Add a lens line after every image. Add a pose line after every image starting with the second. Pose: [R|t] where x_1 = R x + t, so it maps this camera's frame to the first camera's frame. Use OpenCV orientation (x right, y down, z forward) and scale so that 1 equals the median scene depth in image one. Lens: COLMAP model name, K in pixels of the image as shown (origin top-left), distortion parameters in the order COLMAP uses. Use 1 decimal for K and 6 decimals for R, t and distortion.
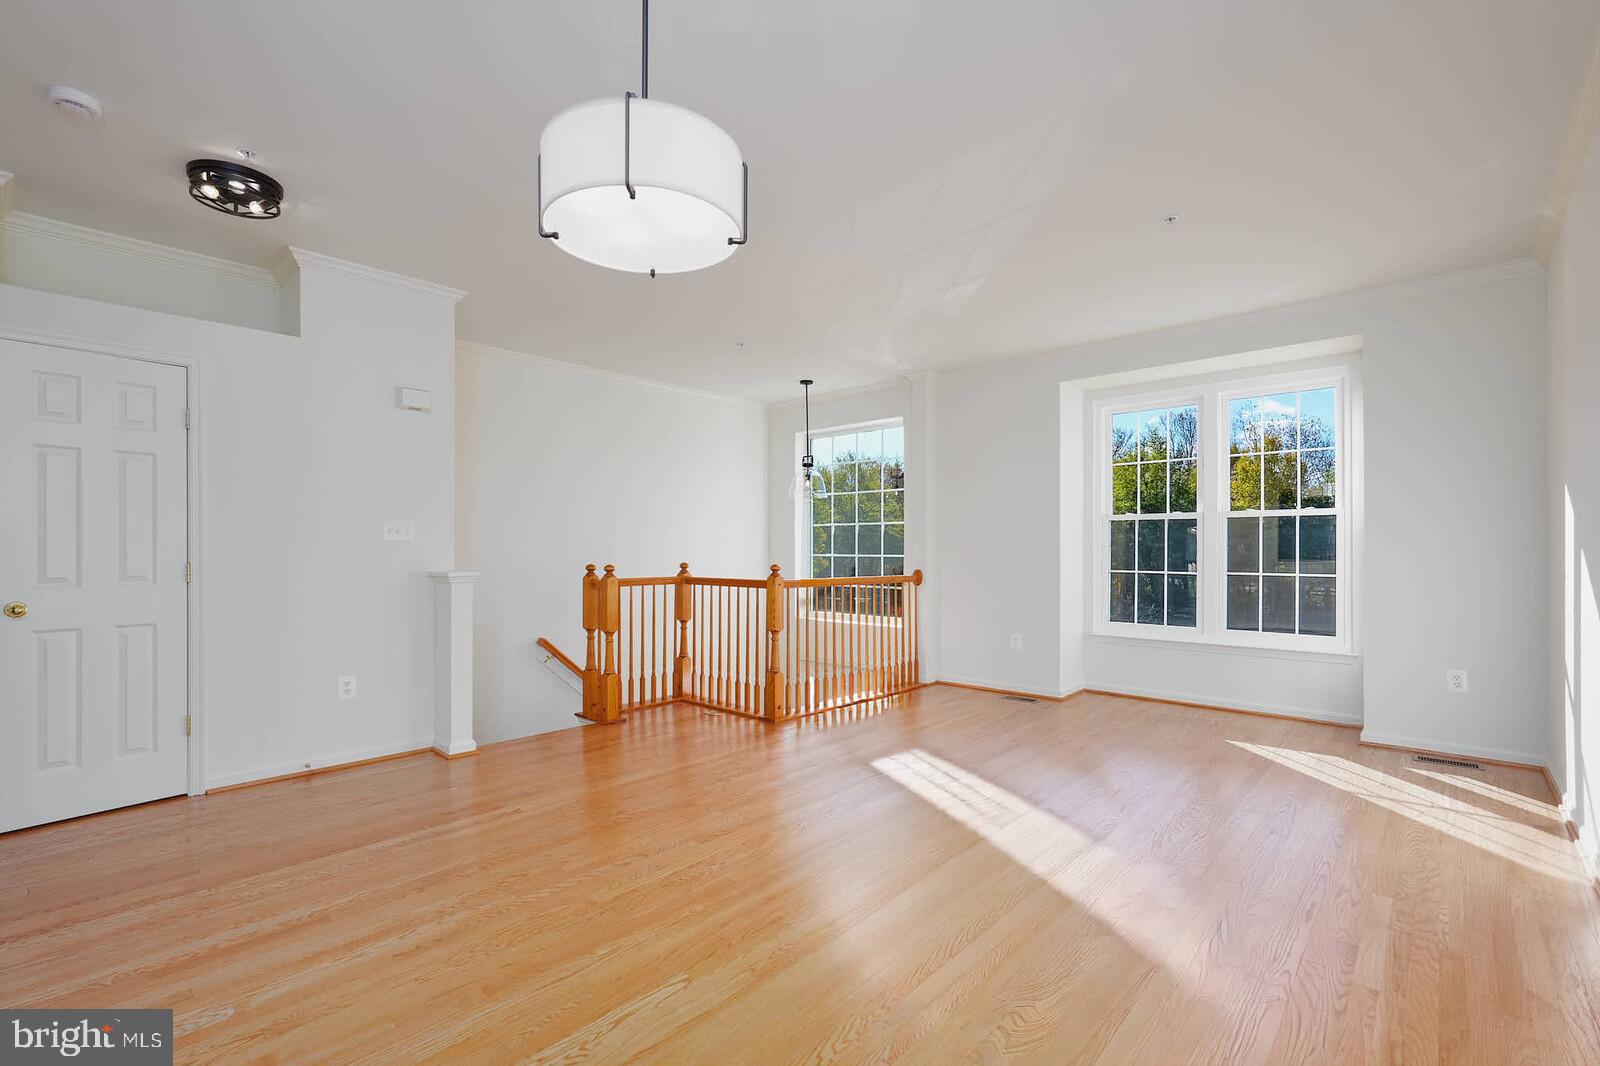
lens RADIAL K [[705.6, 0, 794.8], [0, 705.6, 546.8], [0, 0, 1]] dist [-0.003585, -0.000088]
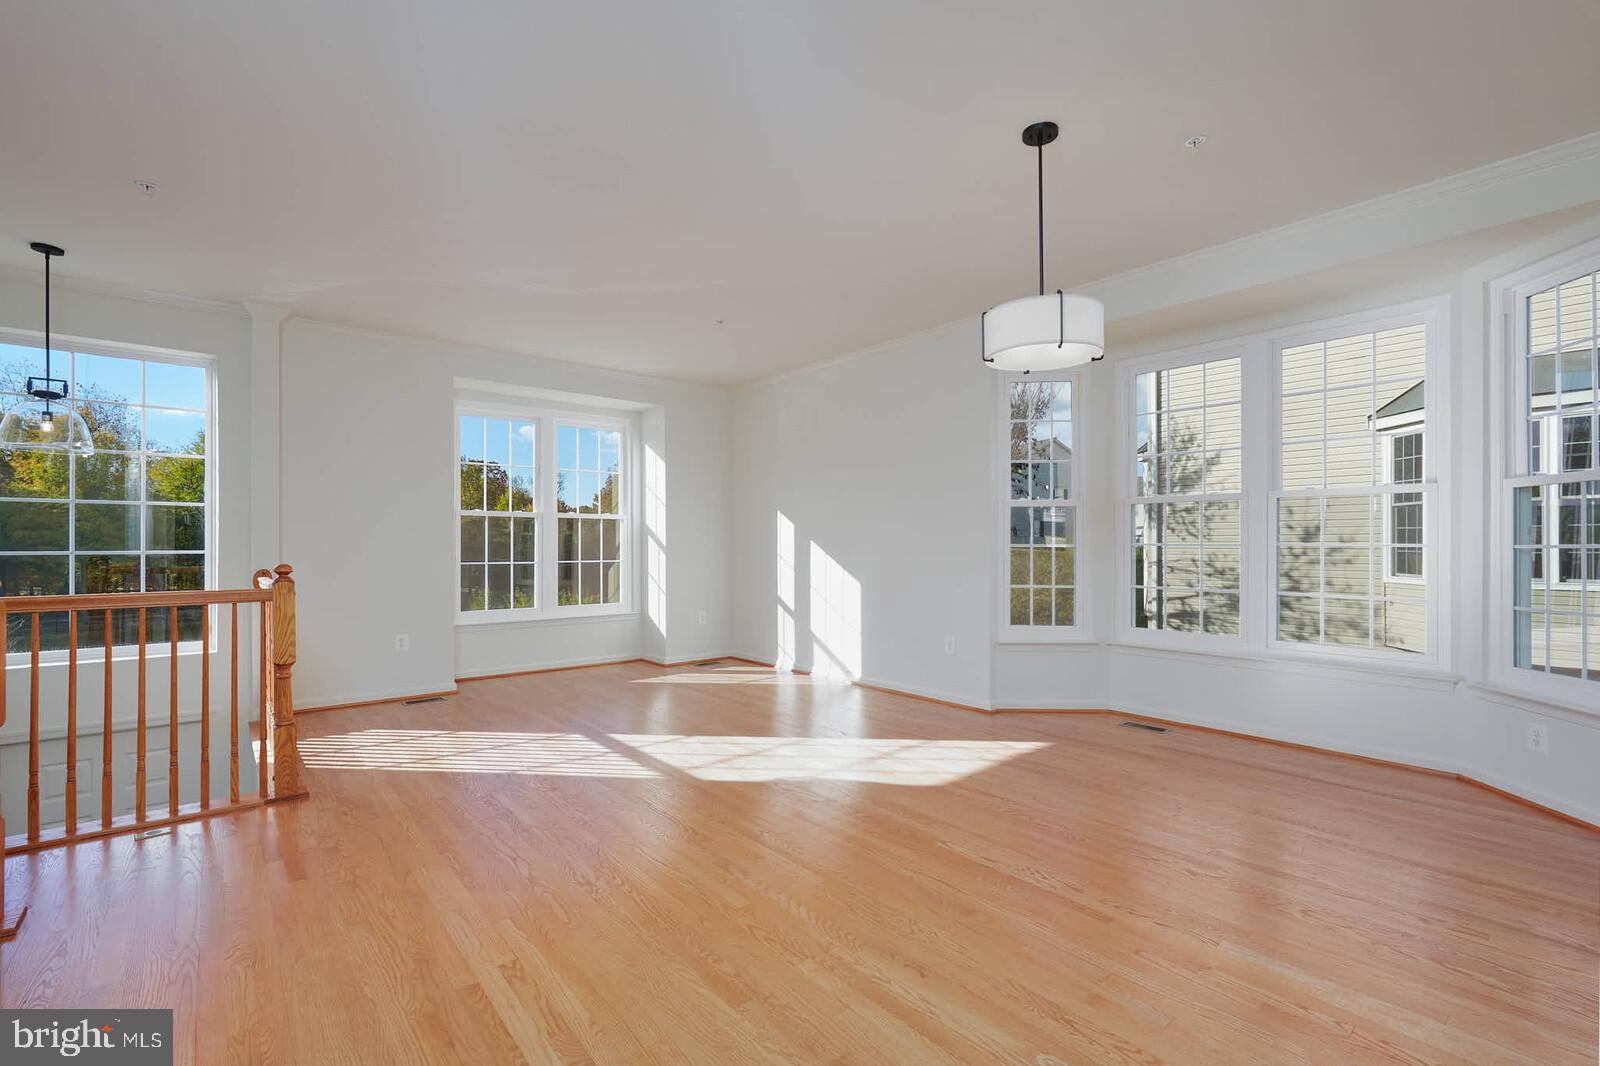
lens RADIAL K [[705.6, 0, 794.8], [0, 705.6, 546.8], [0, 0, 1]] dist [-0.003585, -0.000088]
pose [[0.128312, -0.004873, 0.991722, -0.657785], [-0.003732, 0.999978, 0.005396, 0.002709], [-0.991727, -0.004394, 0.128291, 0.456345]]
